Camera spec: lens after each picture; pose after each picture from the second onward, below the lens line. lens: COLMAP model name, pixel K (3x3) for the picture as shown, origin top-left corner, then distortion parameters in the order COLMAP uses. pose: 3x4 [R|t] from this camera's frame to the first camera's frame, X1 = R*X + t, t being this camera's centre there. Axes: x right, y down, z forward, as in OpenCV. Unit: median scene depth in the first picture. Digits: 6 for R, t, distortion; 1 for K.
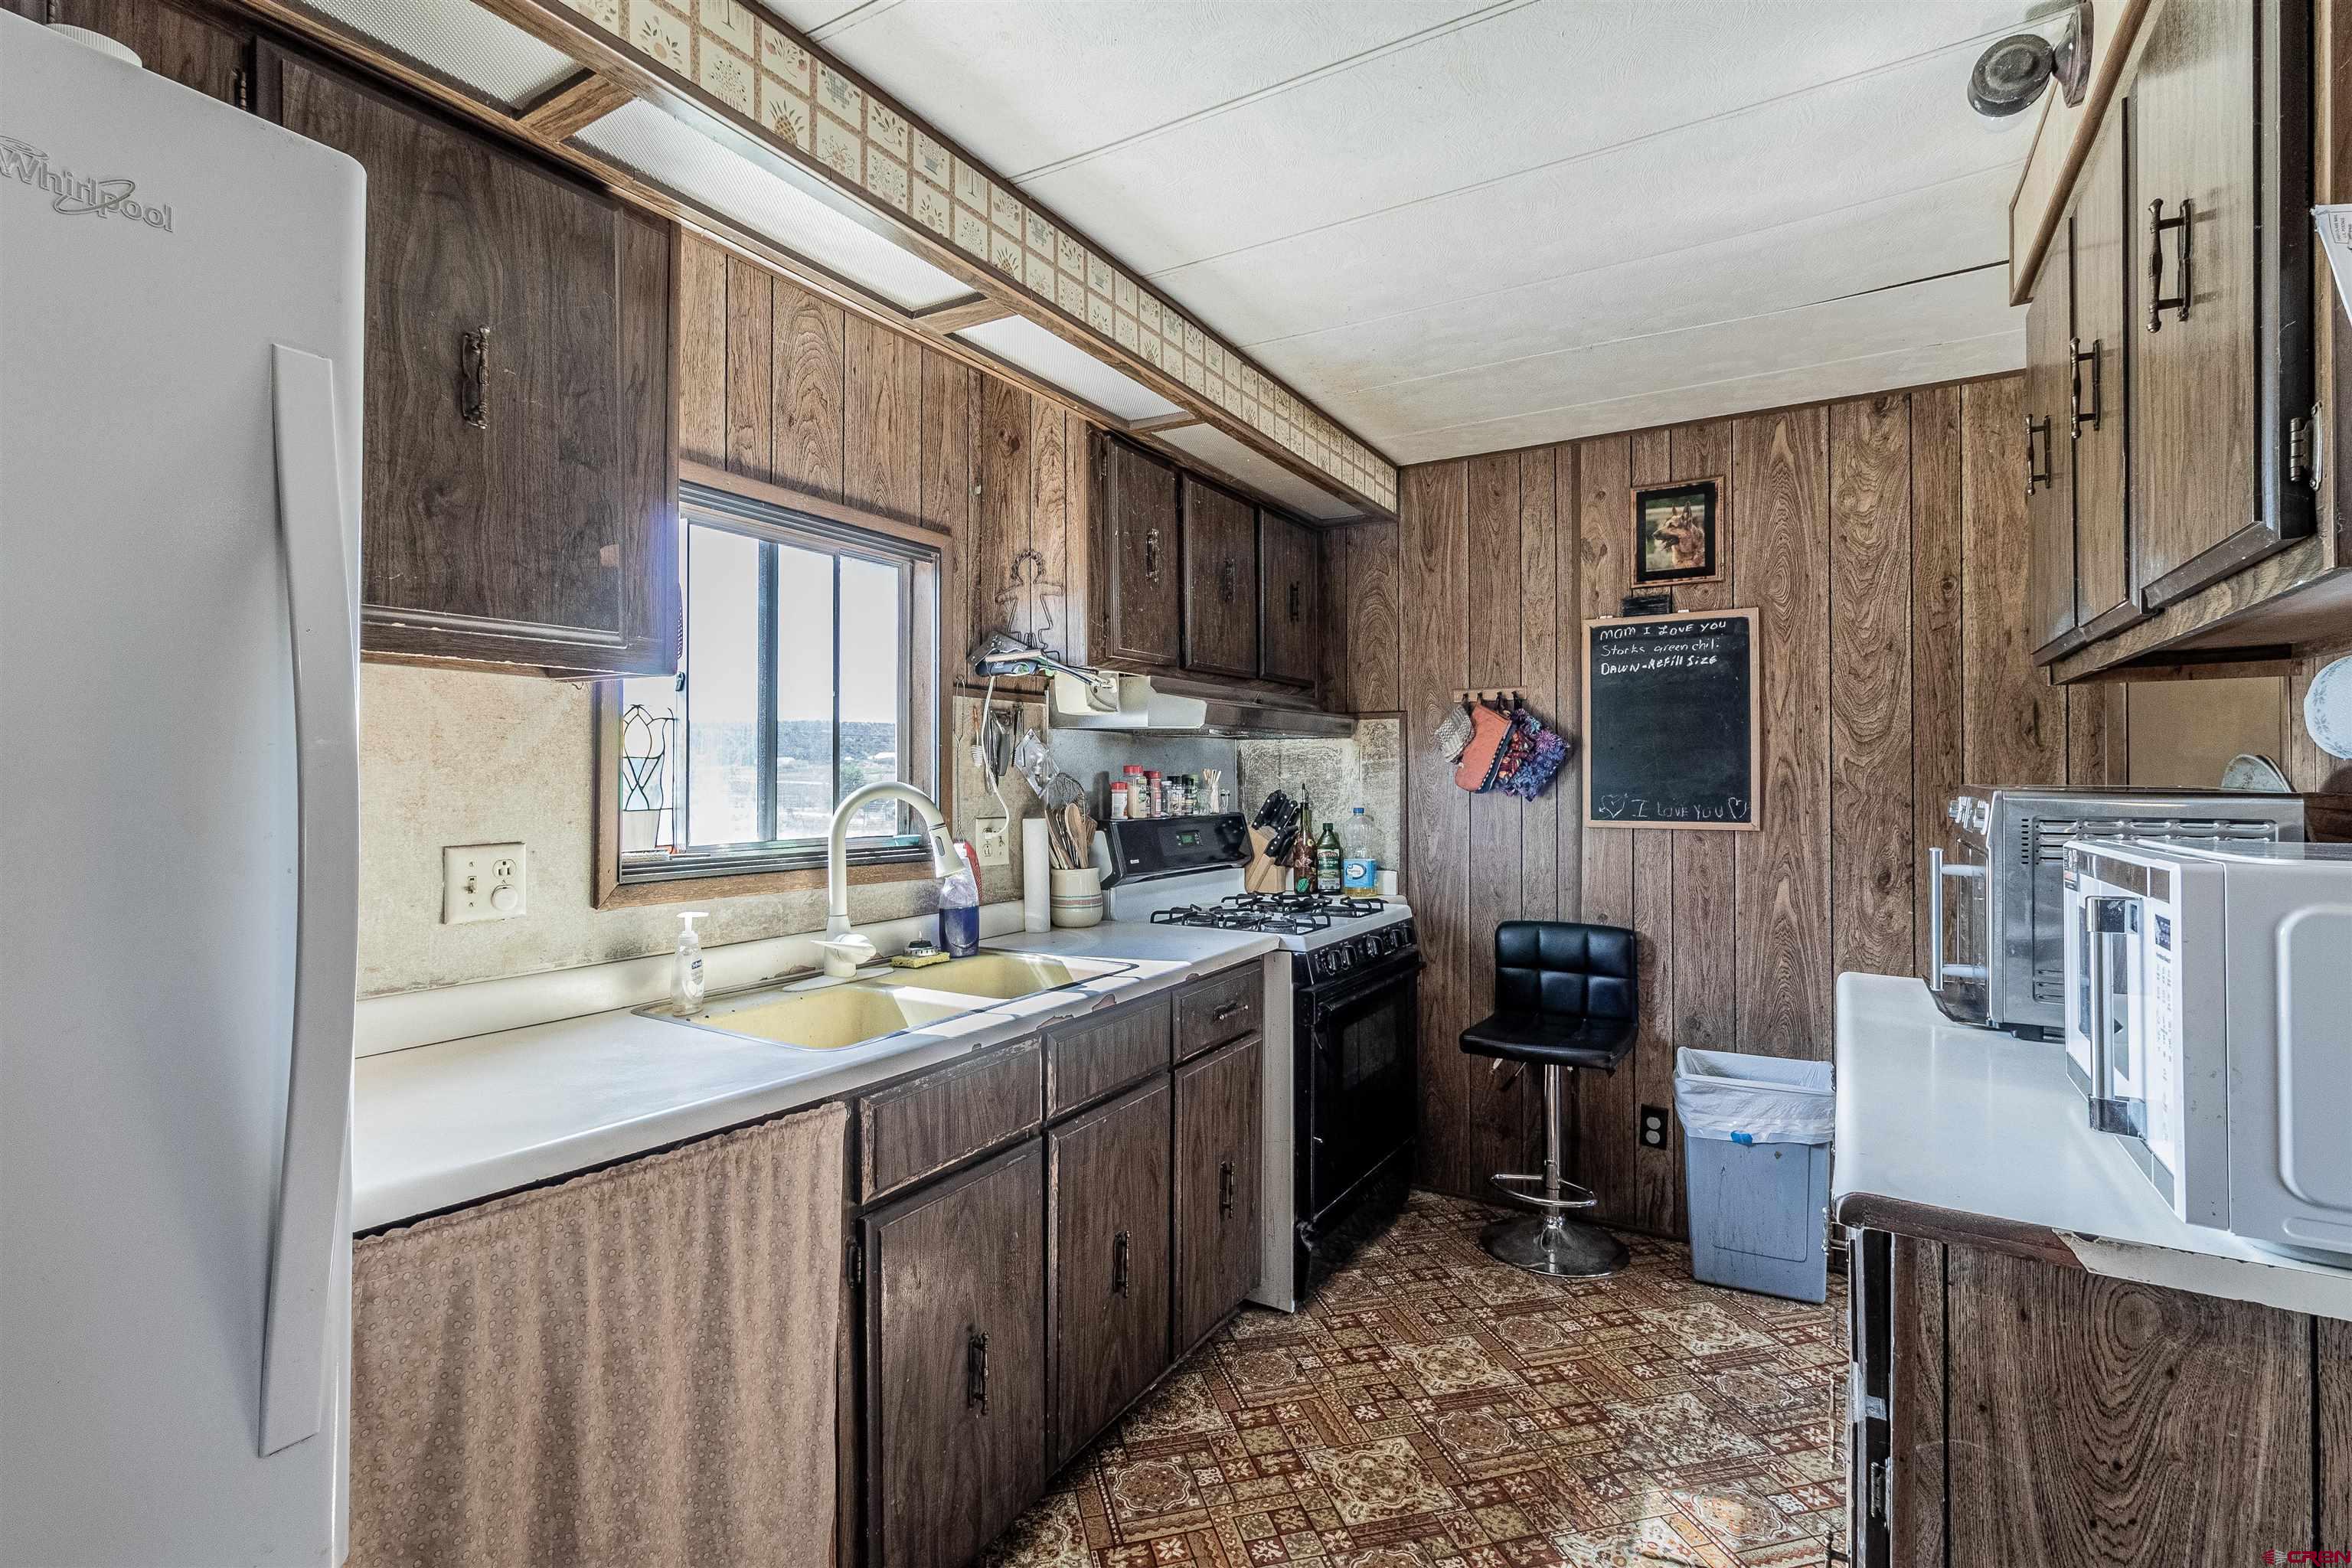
lens RADIAL K [[1085.3, 0, 1174.9], [0, 1085.3, 764.2], [0, 0, 1]] dist [0.001269, 0.000708]
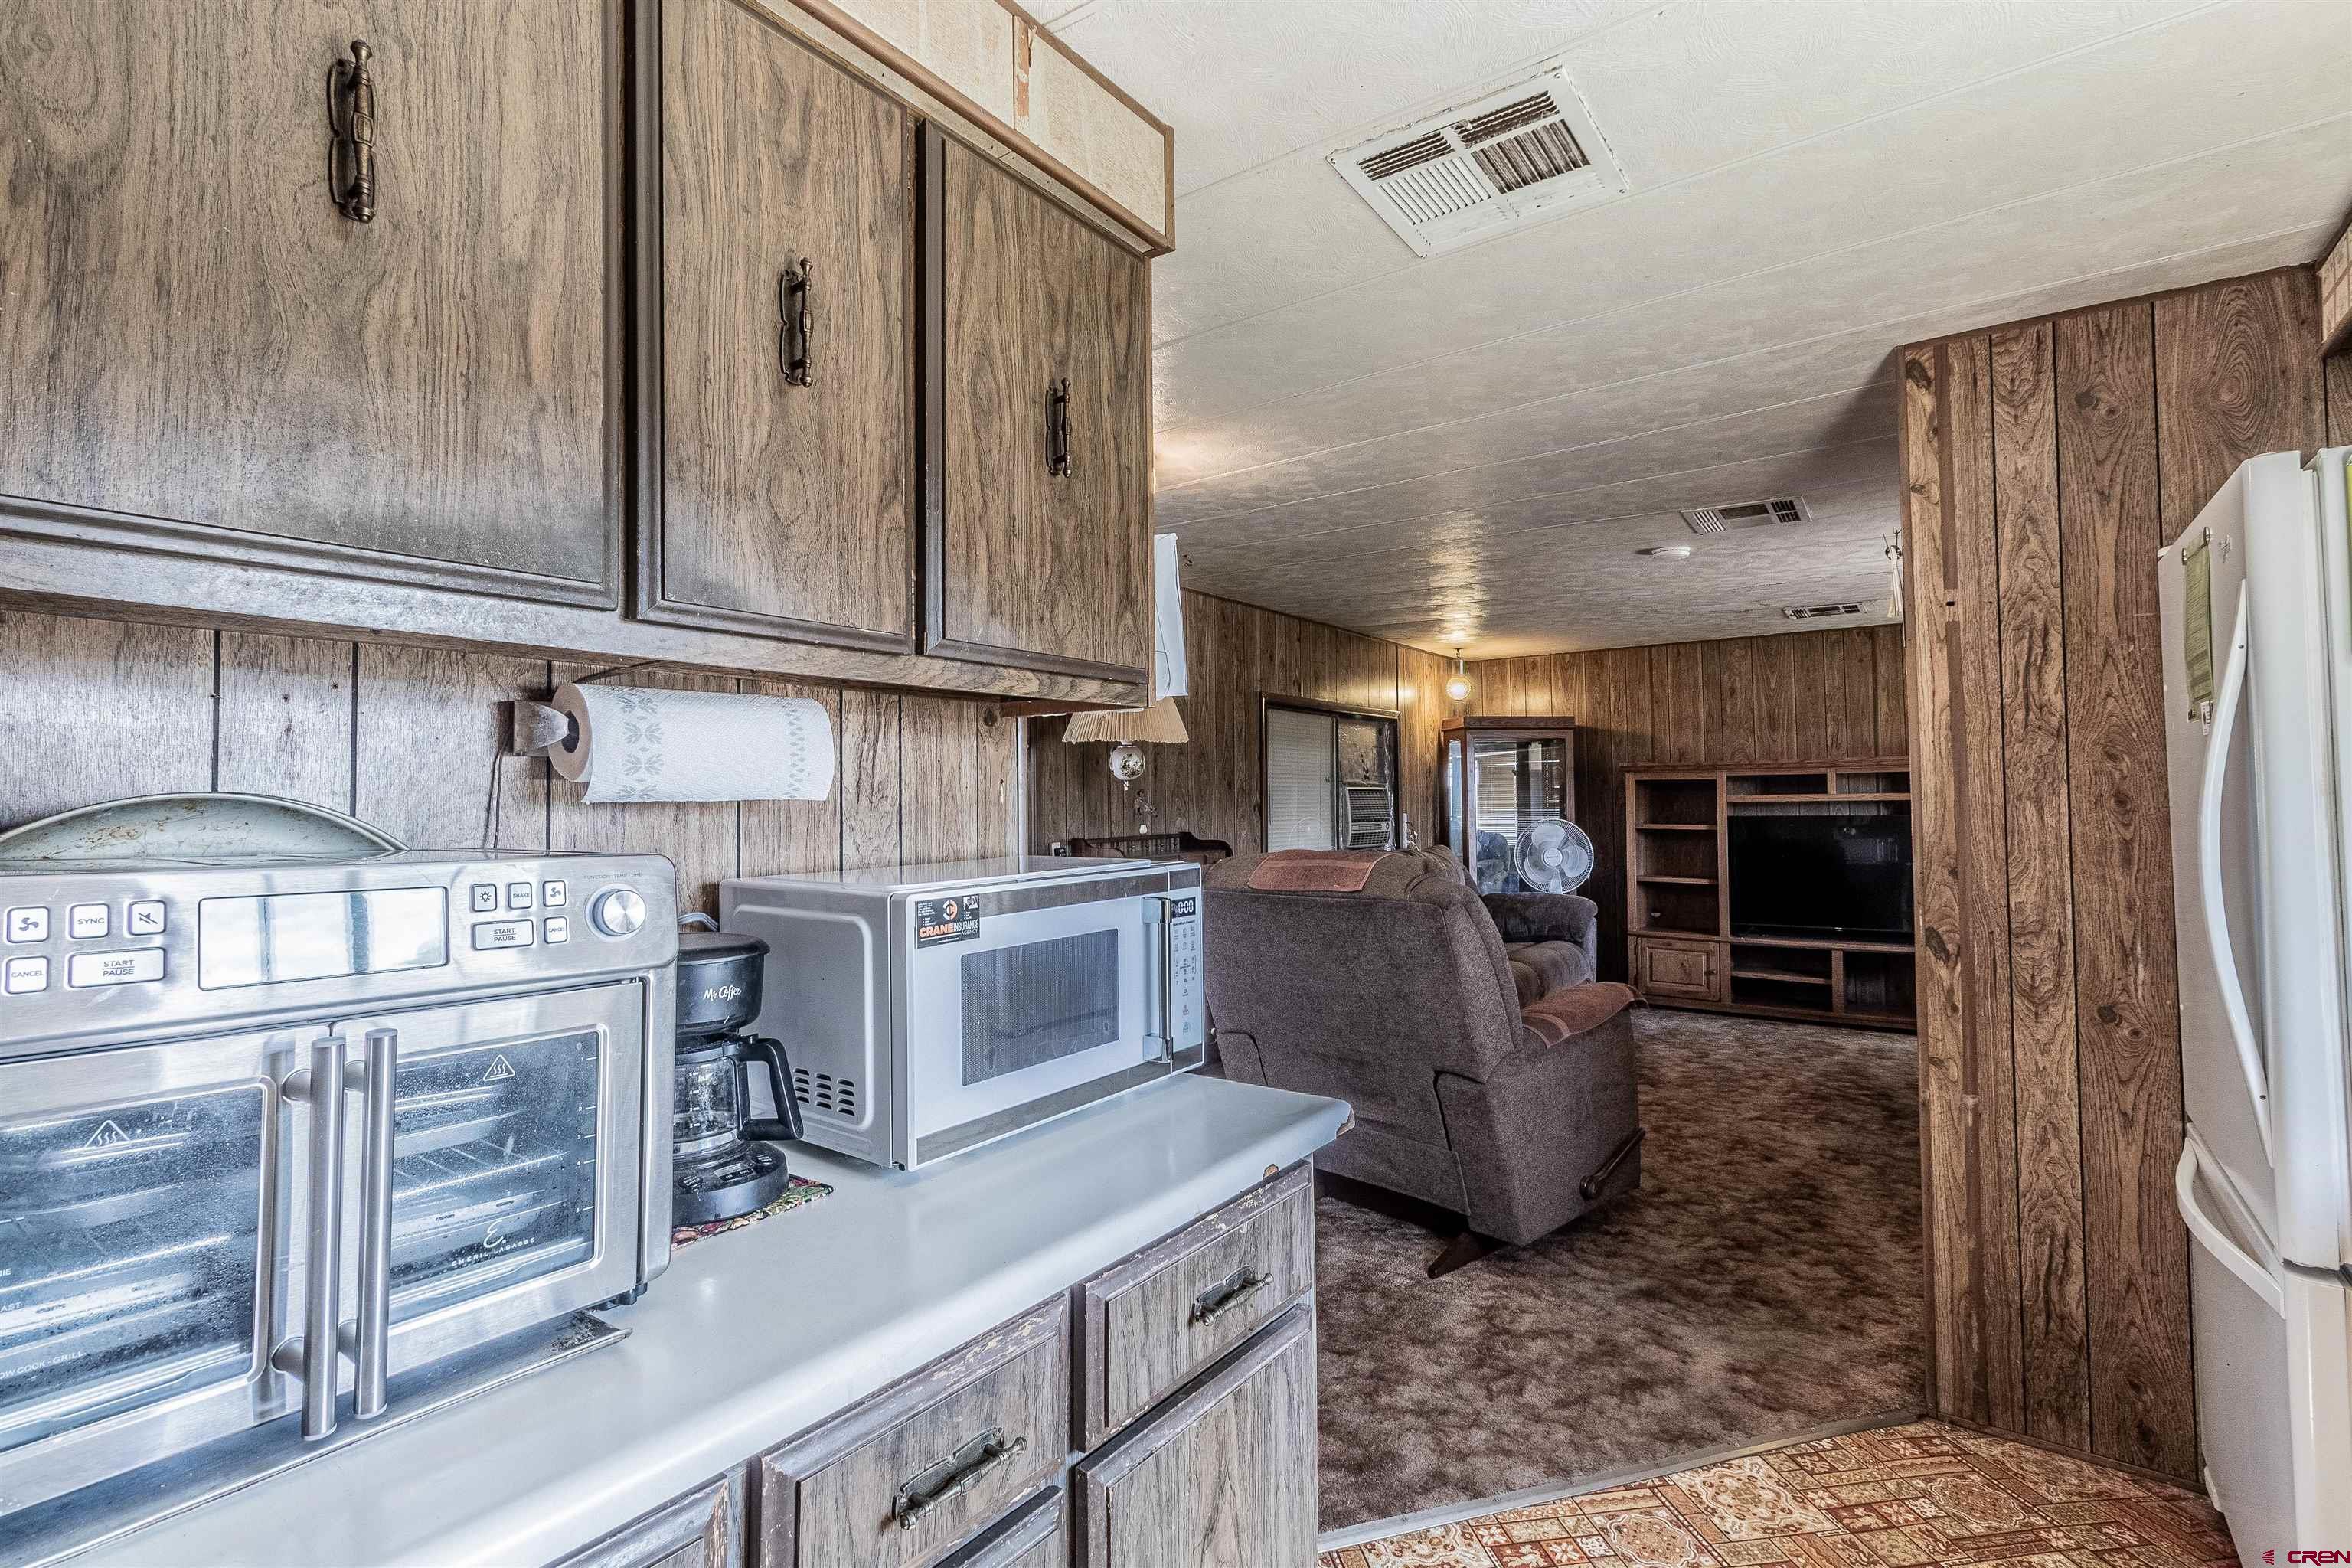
lens RADIAL K [[1085.3, 0, 1177.8], [0, 1085.3, 764.6], [0, 0, 1]] dist [0.001269, 0.000708]
pose [[-0.996124, 0.010461, 0.087340, 0.255020], [0.006705, 0.999045, -0.043181, 0.002363], [-0.087708, -0.042428, -0.995242, 0.883502]]
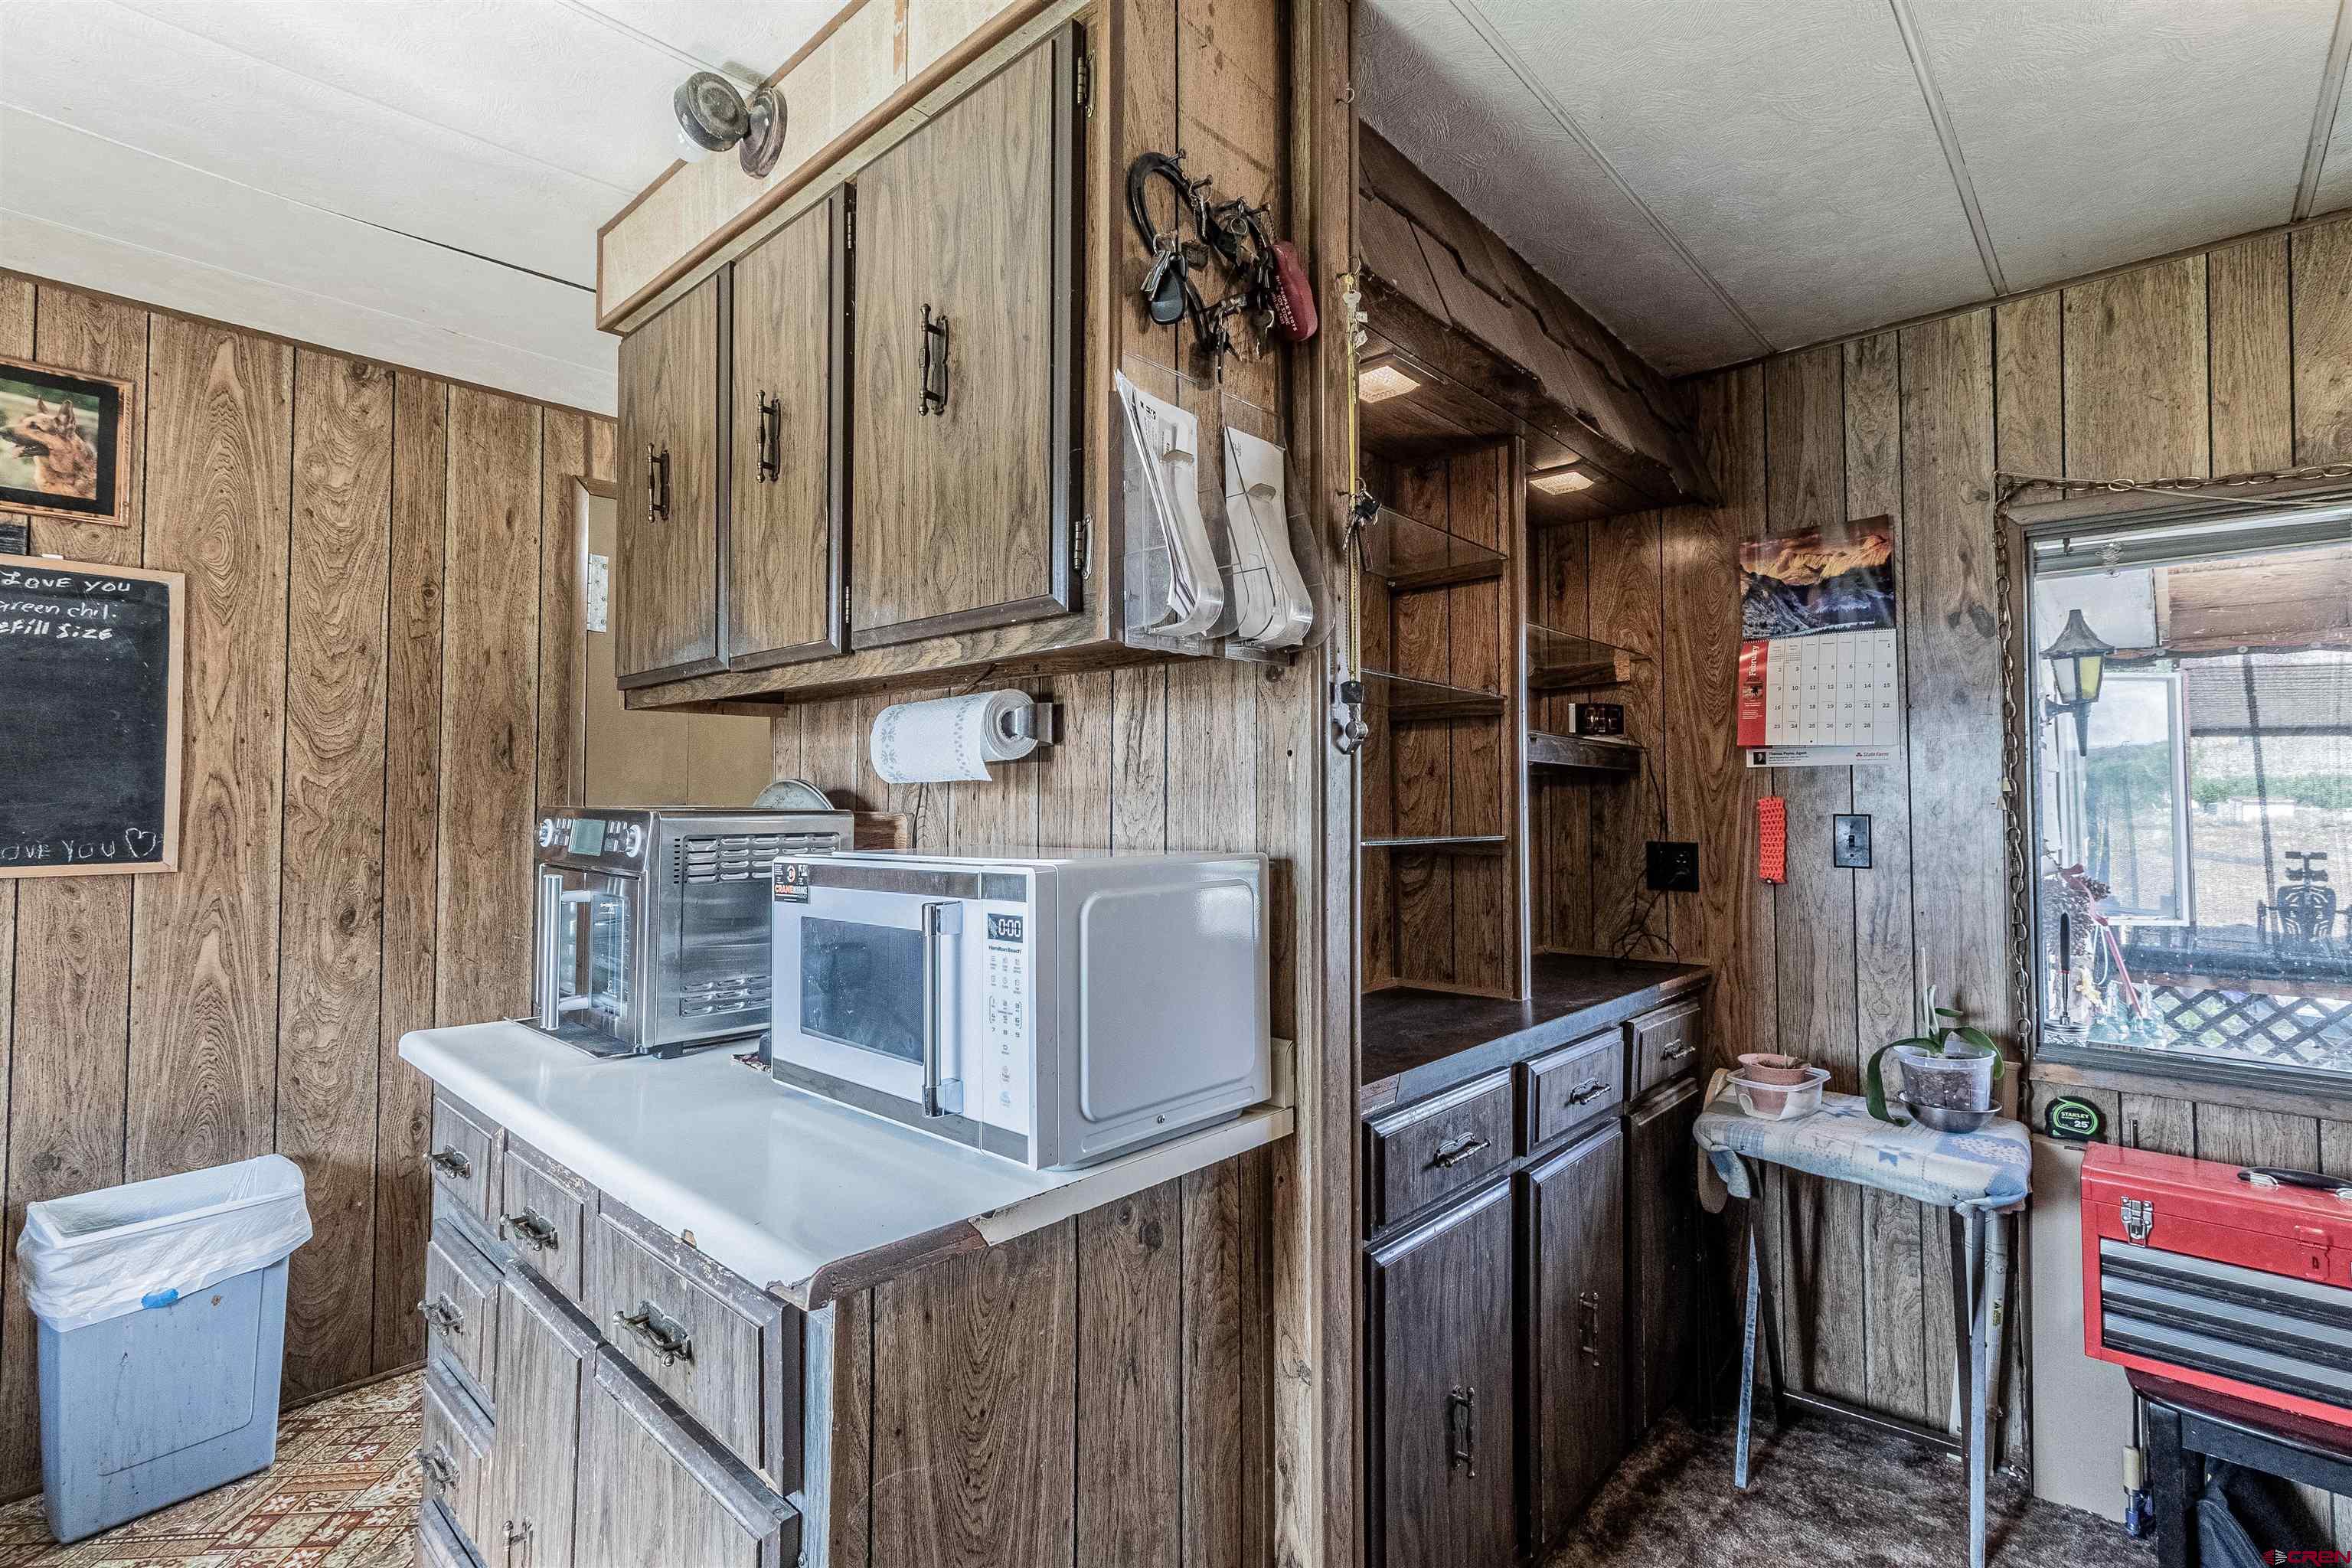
lens RADIAL K [[1085.3, 0, 1183.4], [0, 1085.3, 763.9], [0, 0, 1]] dist [0.001269, 0.000708]
pose [[0.193015, 0.032781, 0.980648, -0.068682], [-0.010075, 0.999455, -0.031427, 0.004201], [-0.981144, -0.003814, 0.193240, 0.193562]]
